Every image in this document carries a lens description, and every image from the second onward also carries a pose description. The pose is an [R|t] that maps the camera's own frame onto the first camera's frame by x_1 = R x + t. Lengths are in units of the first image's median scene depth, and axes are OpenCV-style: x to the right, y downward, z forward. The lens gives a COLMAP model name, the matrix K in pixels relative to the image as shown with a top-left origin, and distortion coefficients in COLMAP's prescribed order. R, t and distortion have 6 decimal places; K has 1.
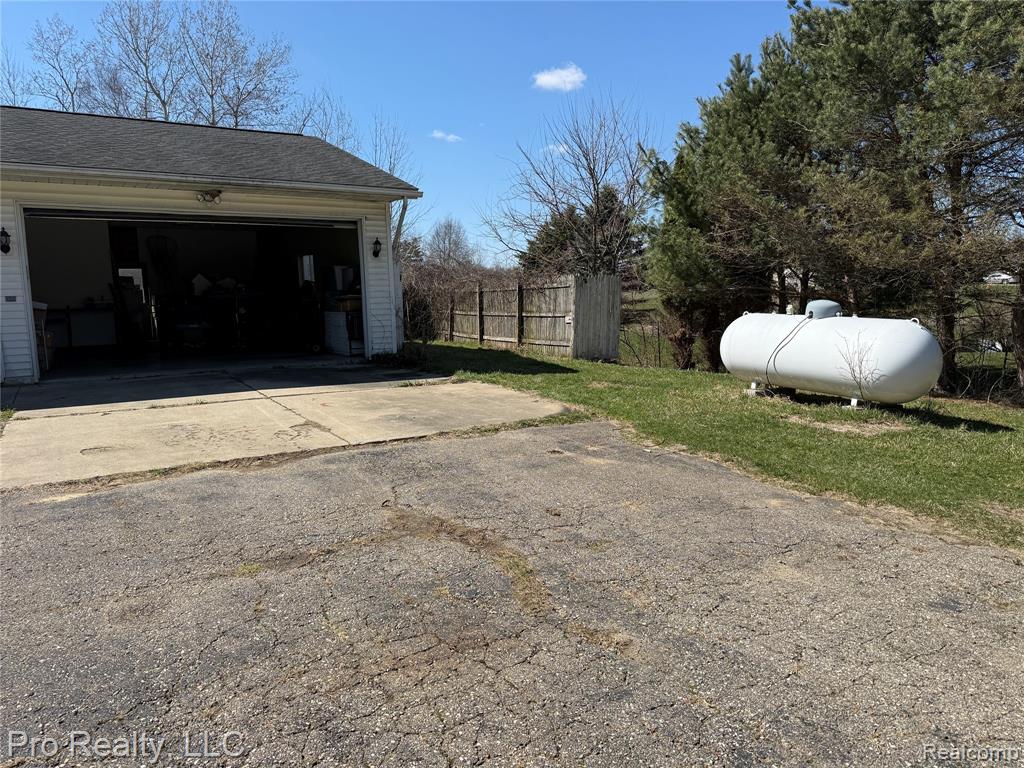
lens RADIAL K [[723.9, 0, 509.8], [0, 723.9, 384.6], [0, 0, 1]] dist [0.007852, -0.009132]
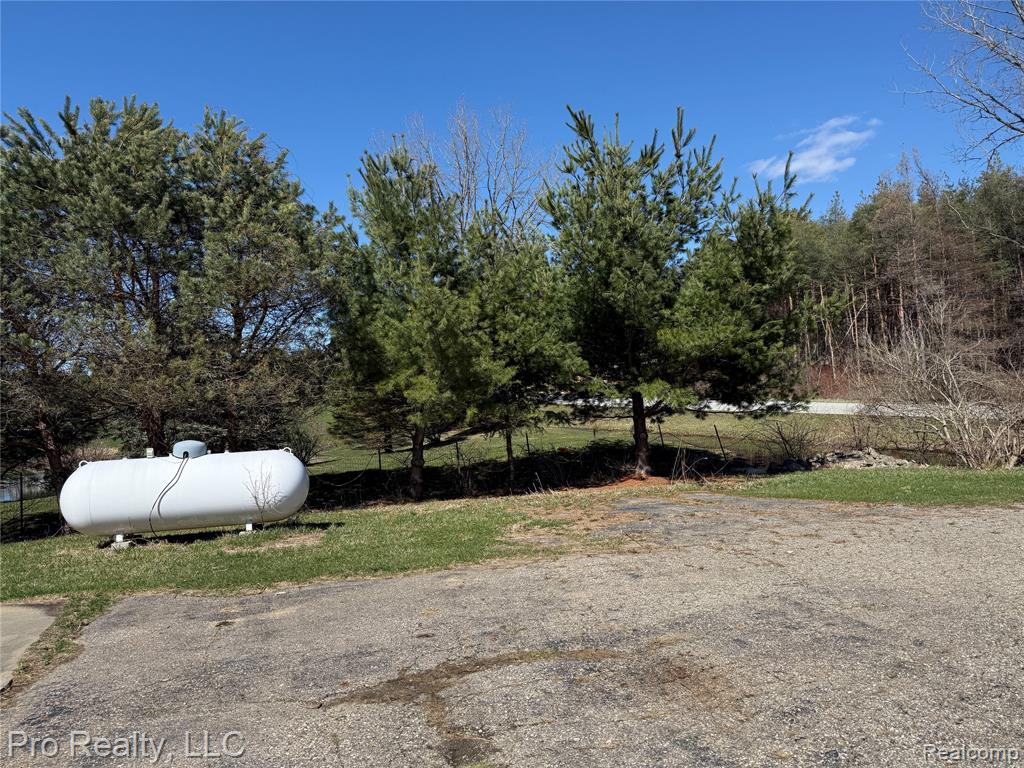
lens RADIAL K [[723.9, 0, 509.6], [0, 723.9, 384.5], [0, 0, 1]] dist [0.007852, -0.009132]
pose [[0.223374, 0.012219, 0.974656, -0.597897], [0.188243, 0.980557, -0.055435, -0.061651], [-0.956383, 0.195854, 0.216731, 0.378921]]
